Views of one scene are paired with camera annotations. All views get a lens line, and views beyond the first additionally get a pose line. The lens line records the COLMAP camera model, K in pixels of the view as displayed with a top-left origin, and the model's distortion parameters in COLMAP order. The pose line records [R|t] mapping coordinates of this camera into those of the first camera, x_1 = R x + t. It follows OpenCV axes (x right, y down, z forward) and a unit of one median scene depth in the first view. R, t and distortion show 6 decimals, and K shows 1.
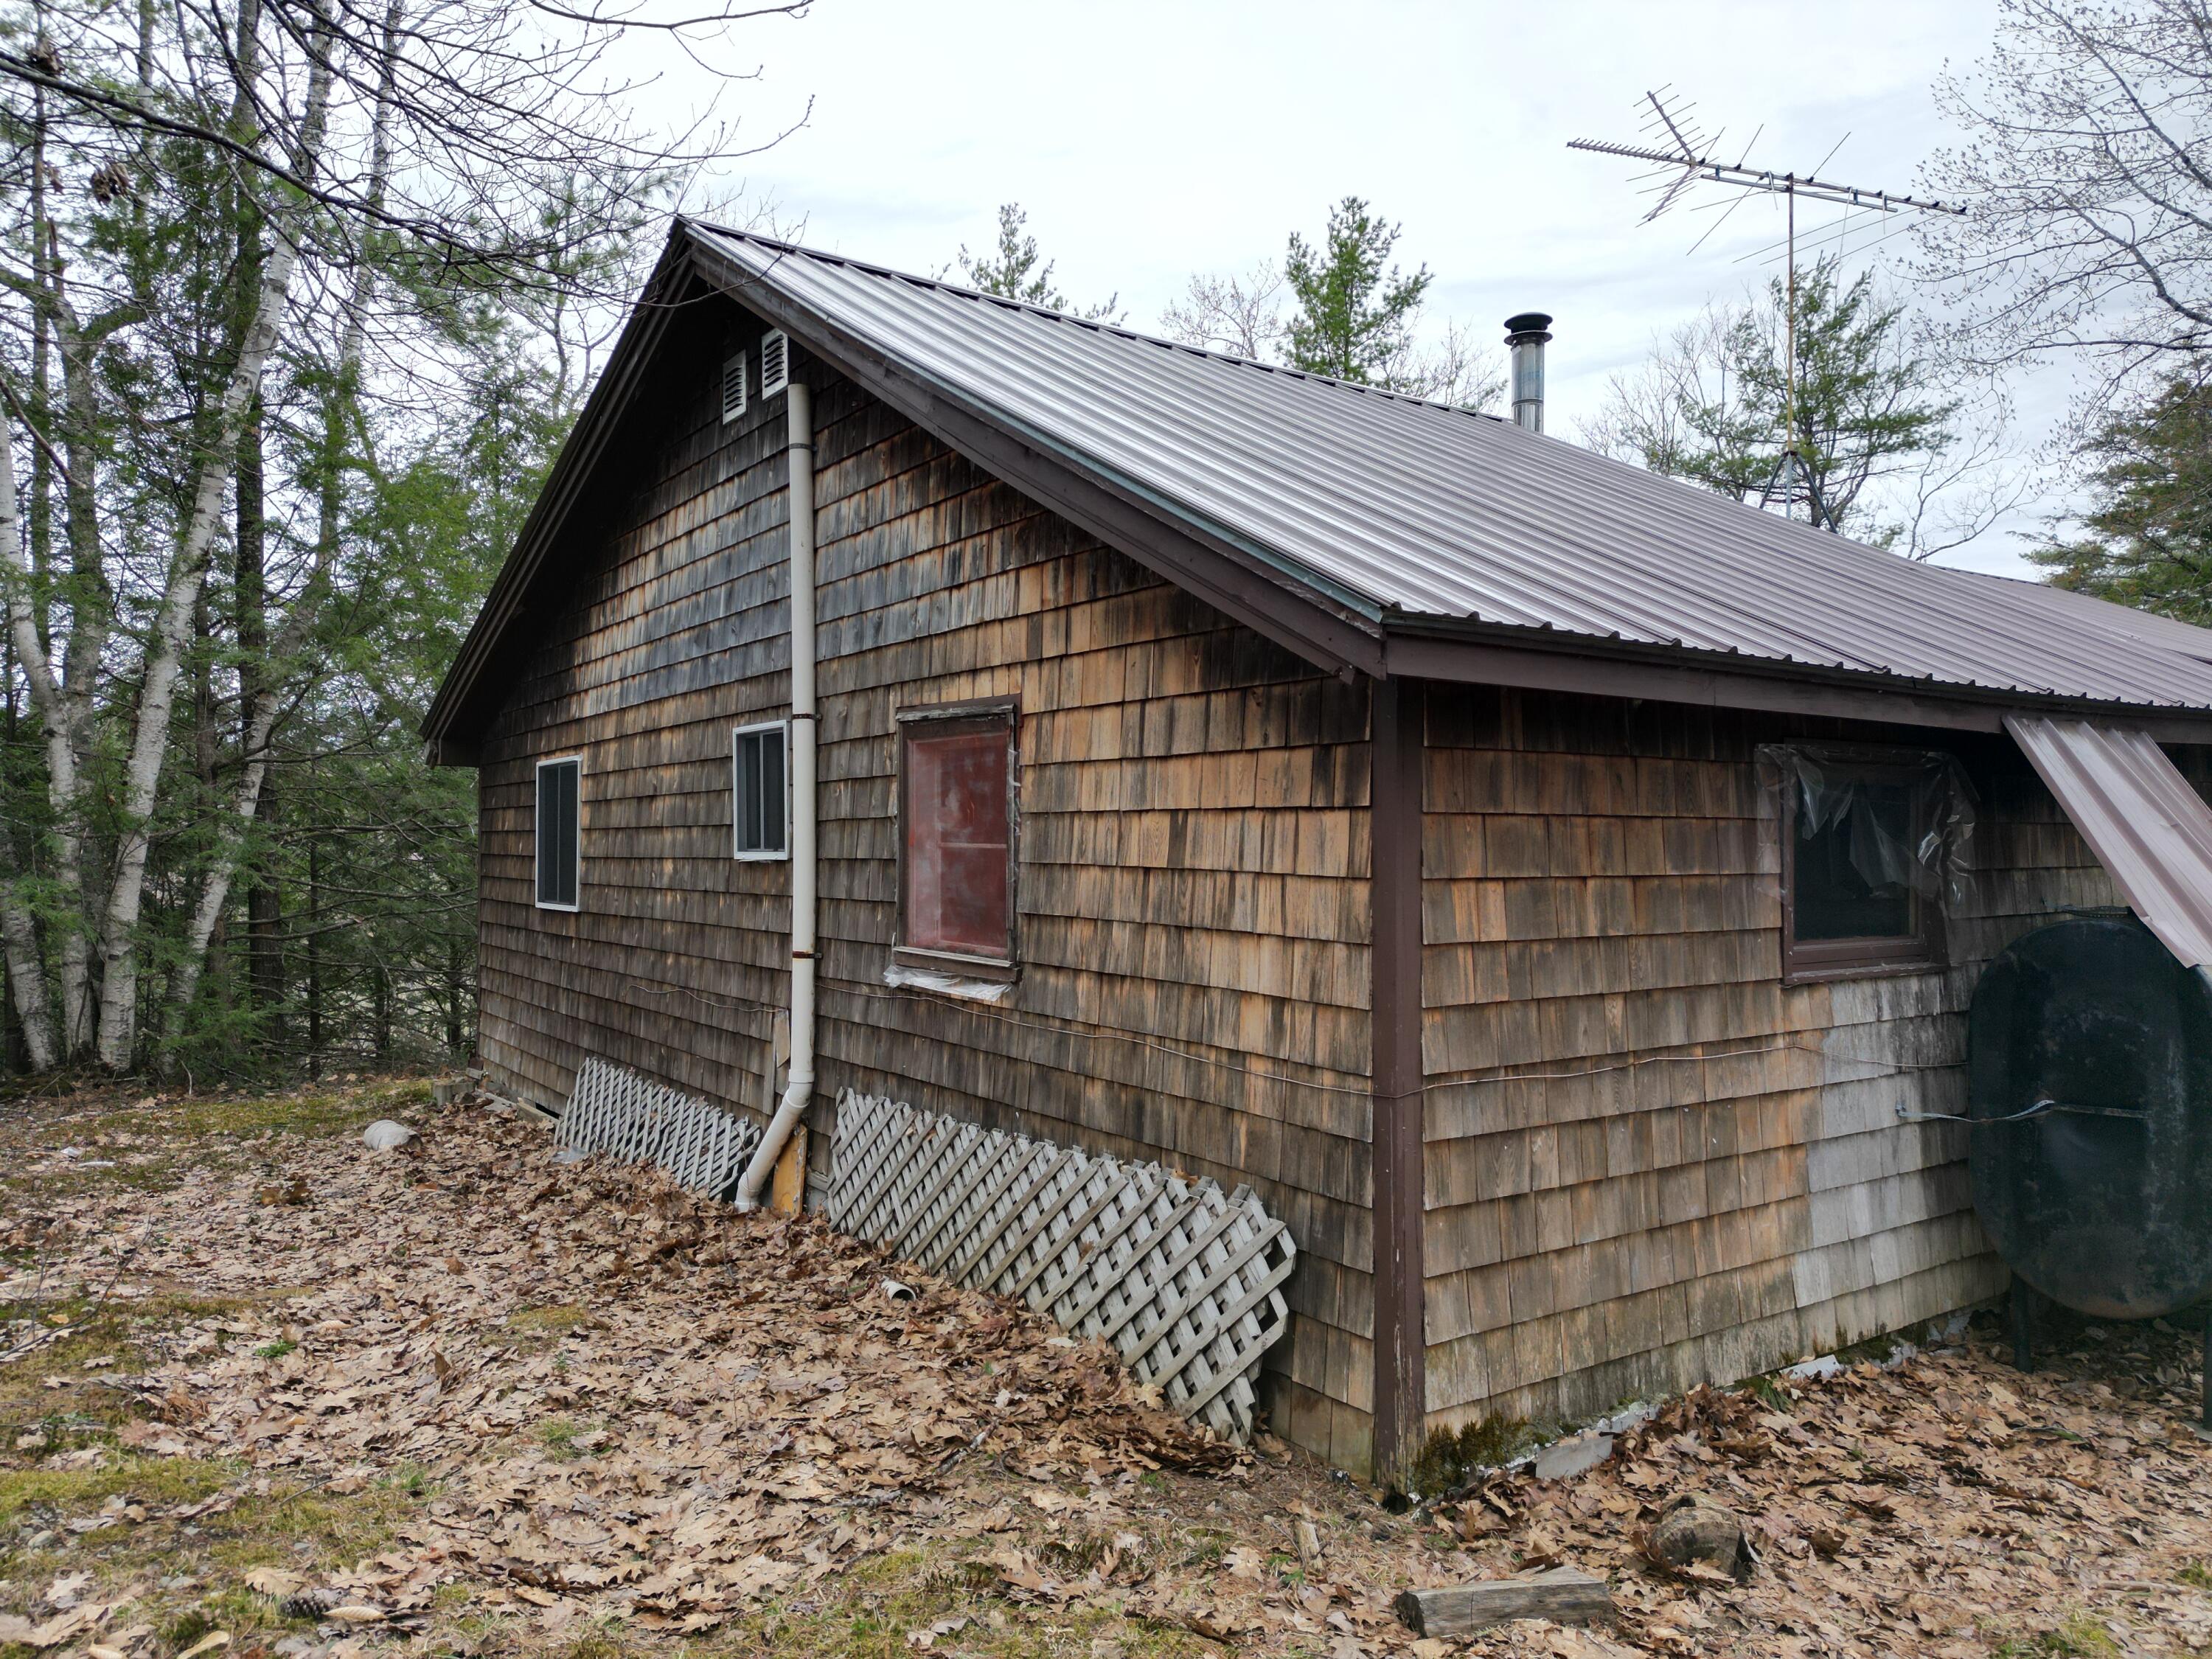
lens RADIAL K [[1546.8, 0, 1109.3], [0, 1546.8, 817.3], [0, 0, 1]] dist [0.077652, -0.071435]
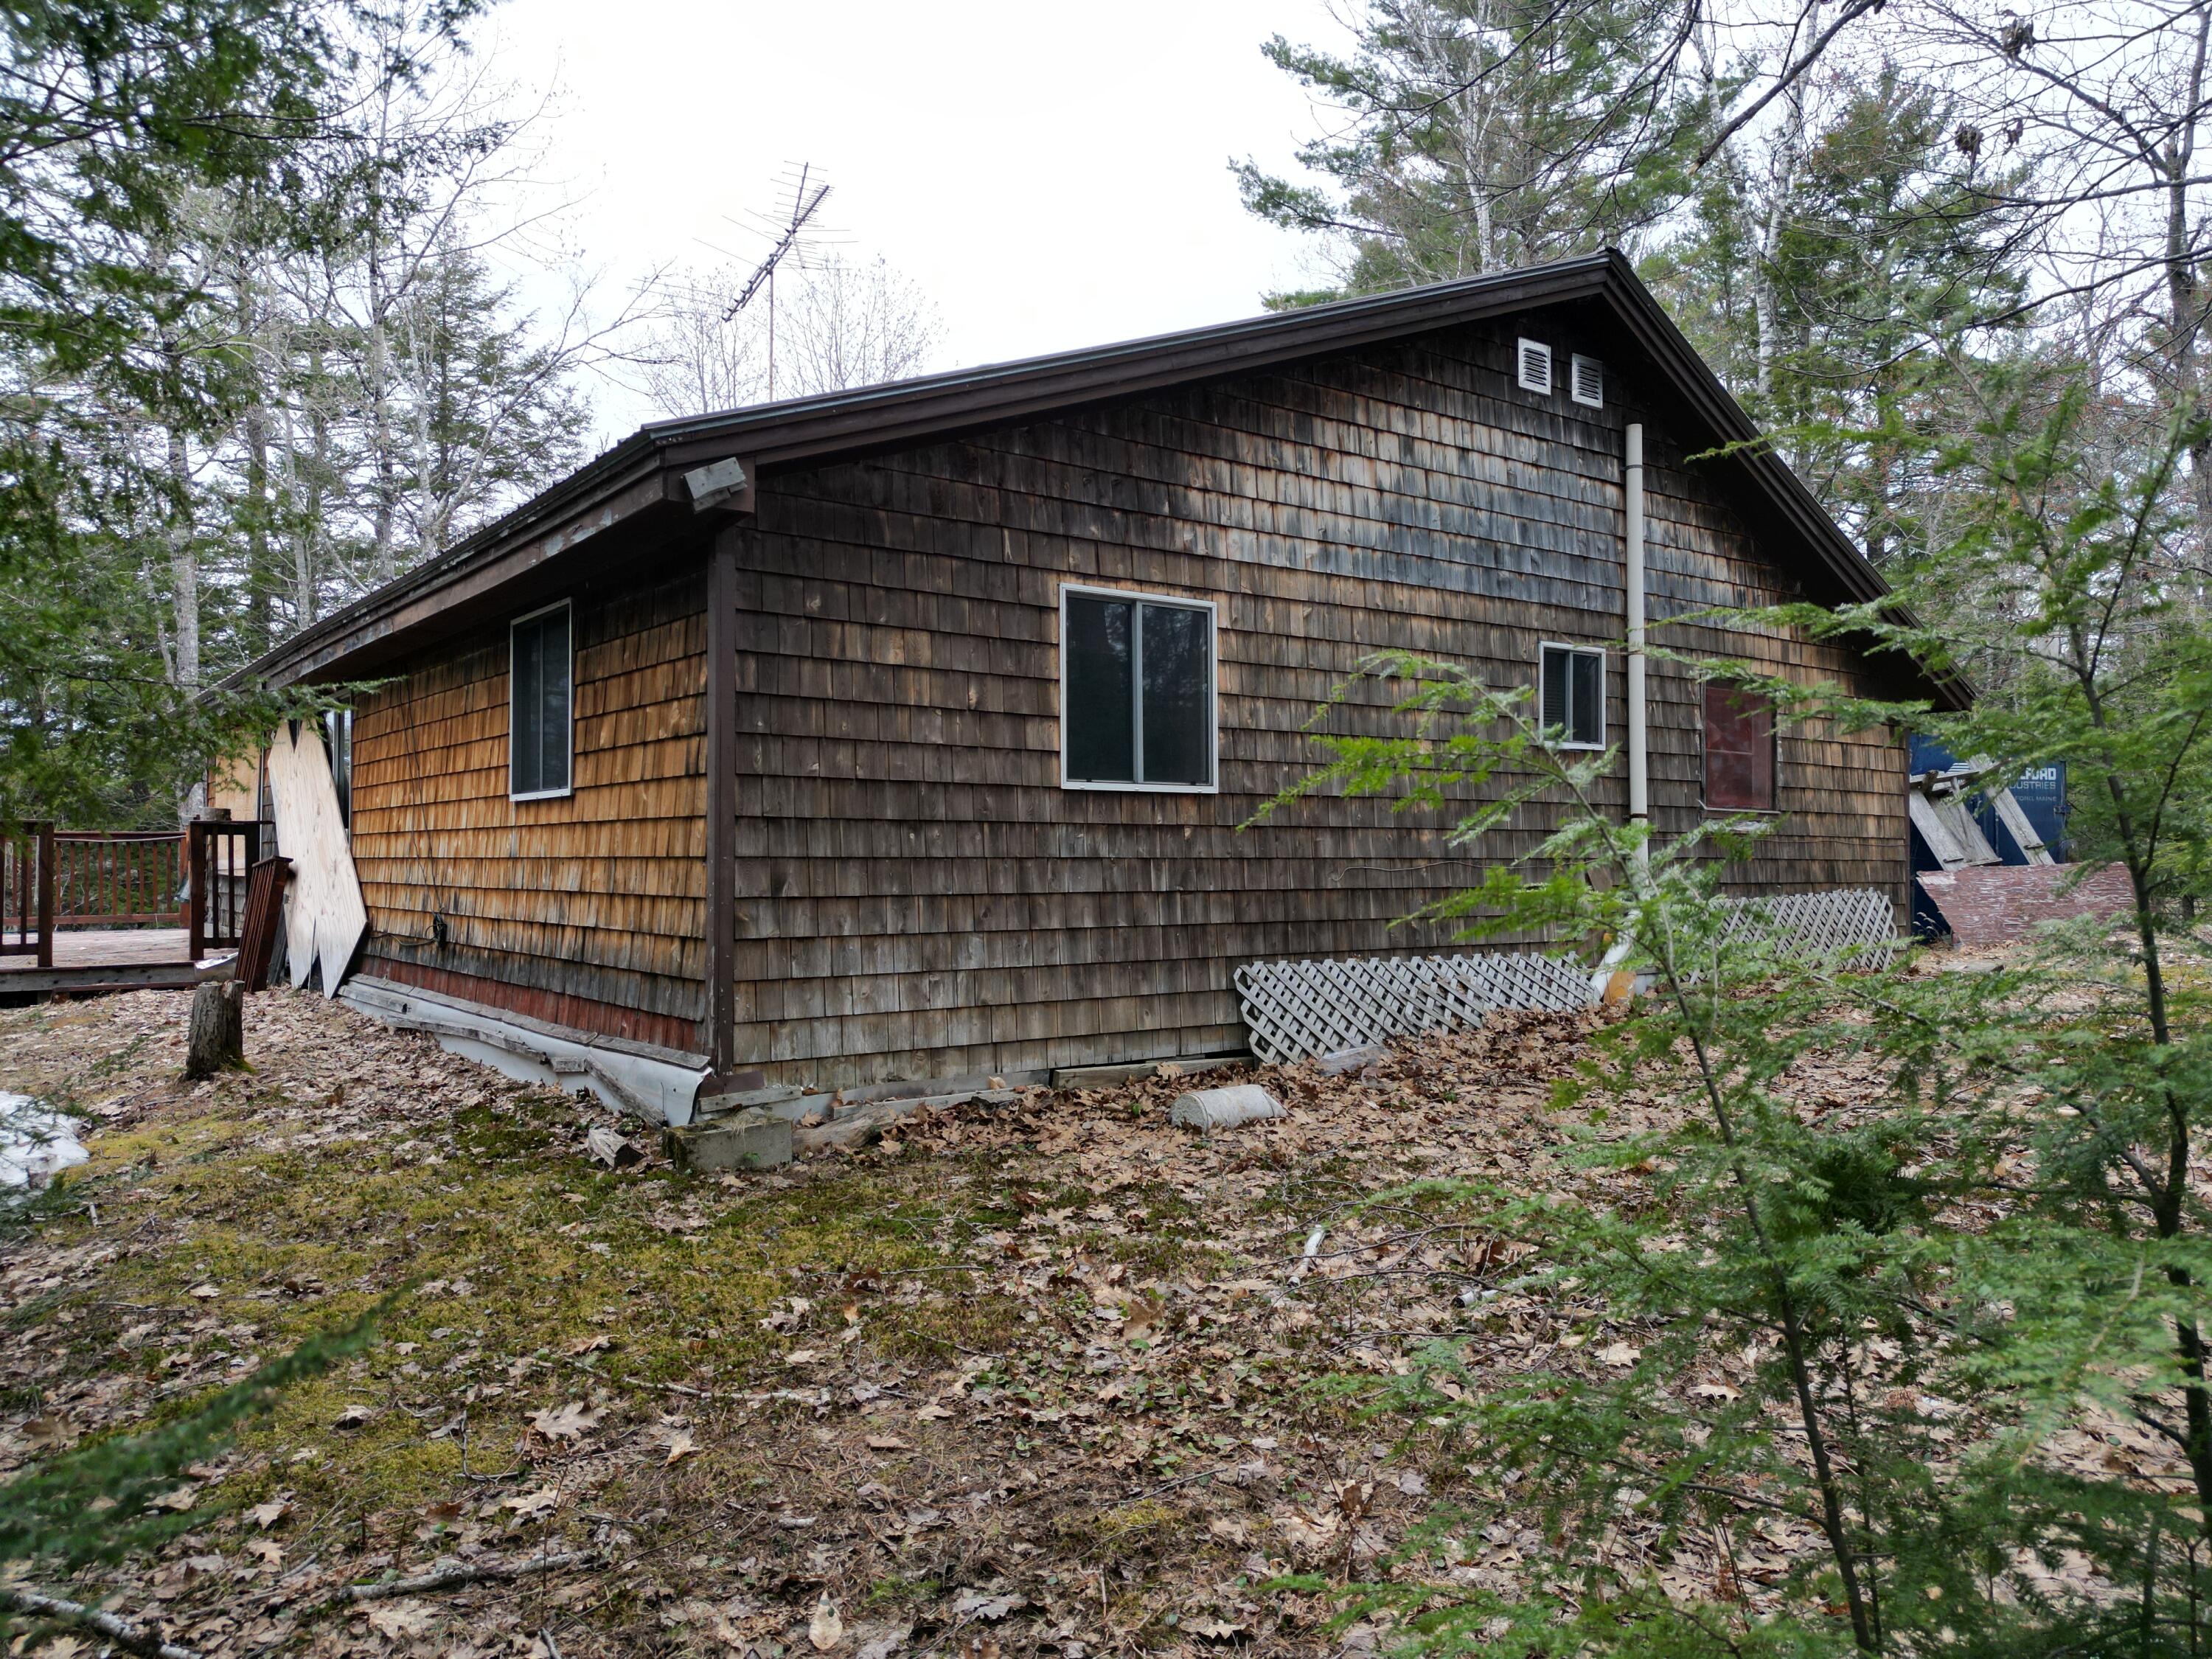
lens RADIAL K [[1546.8, 0, 1102.2], [0, 1546.8, 833.2], [0, 0, 1]] dist [0.077652, -0.071435]
pose [[-0.037809, 0.015378, 0.999167, -1.642492], [-0.018079, 0.999707, -0.016070, 0.136448], [-0.999121, -0.018671, -0.037520, 1.556076]]
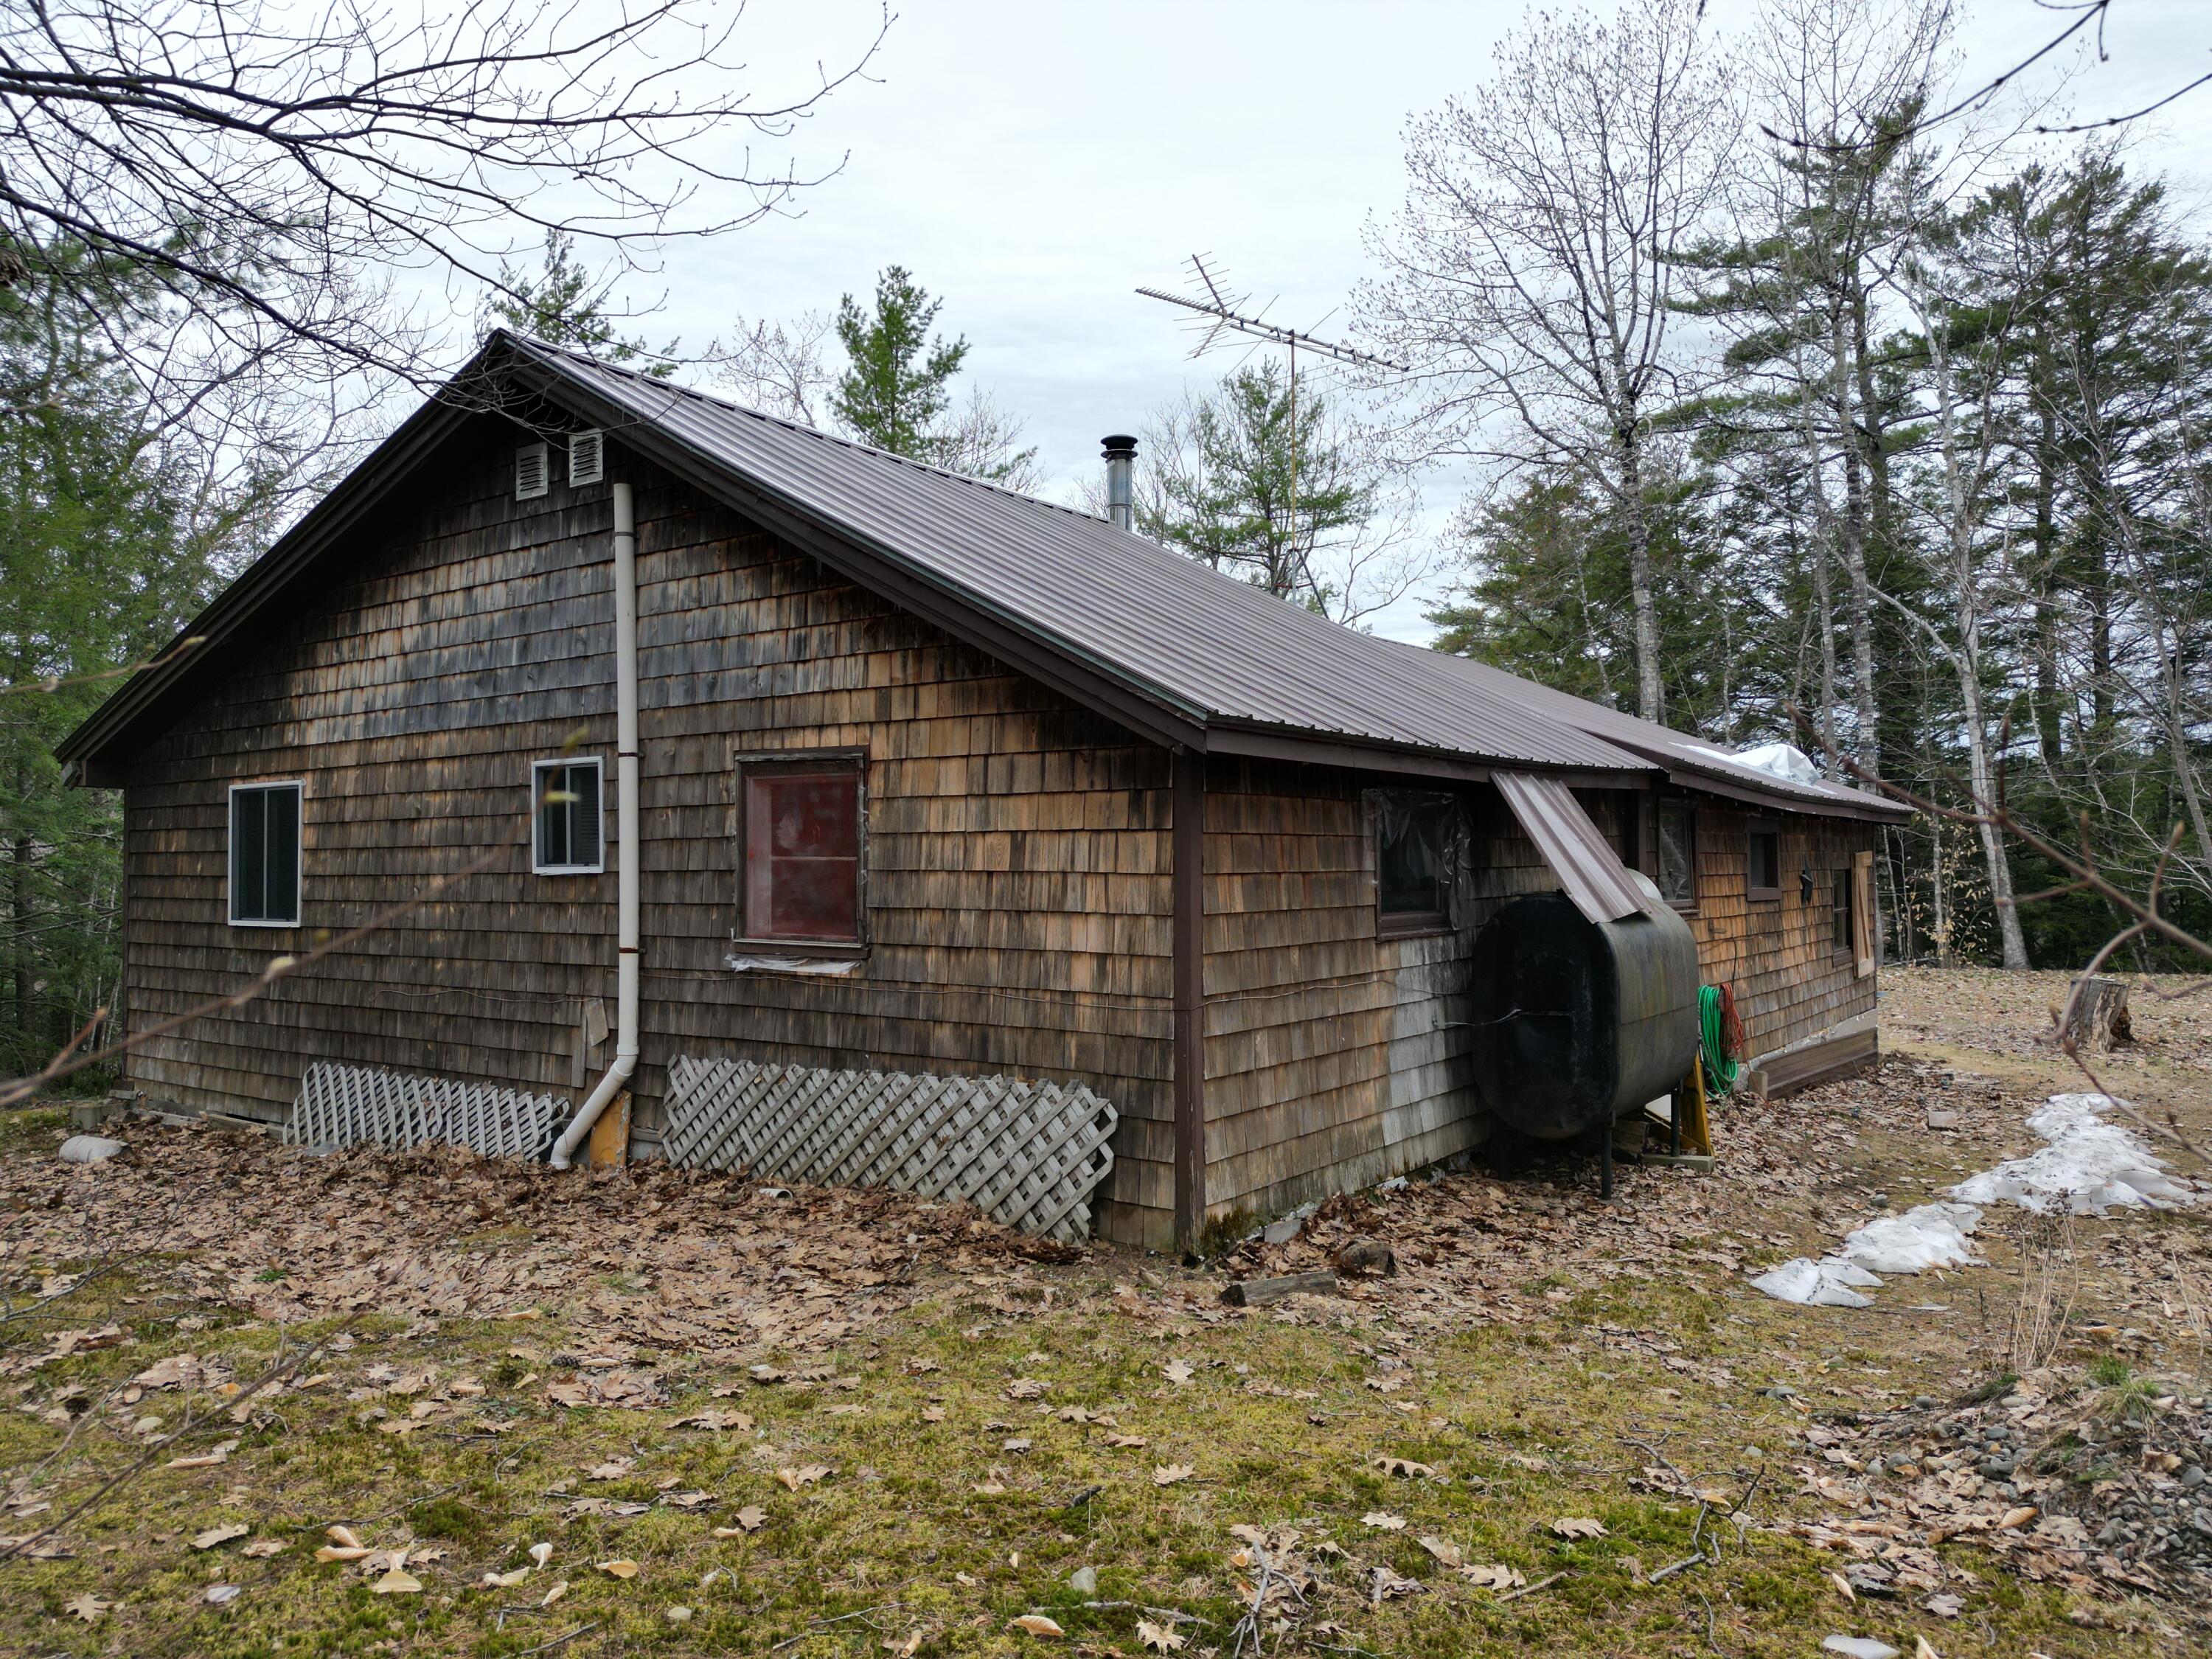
lens RADIAL K [[1546.8, 0, 1107.4], [0, 1546.8, 815.5], [0, 0, 1]] dist [0.077652, -0.071435]
pose [[0.945412, 0.001155, 0.325876, -0.240934], [0.003174, 0.999914, -0.012750, -0.000326], [-0.325863, 0.013088, 0.945326, -0.280195]]
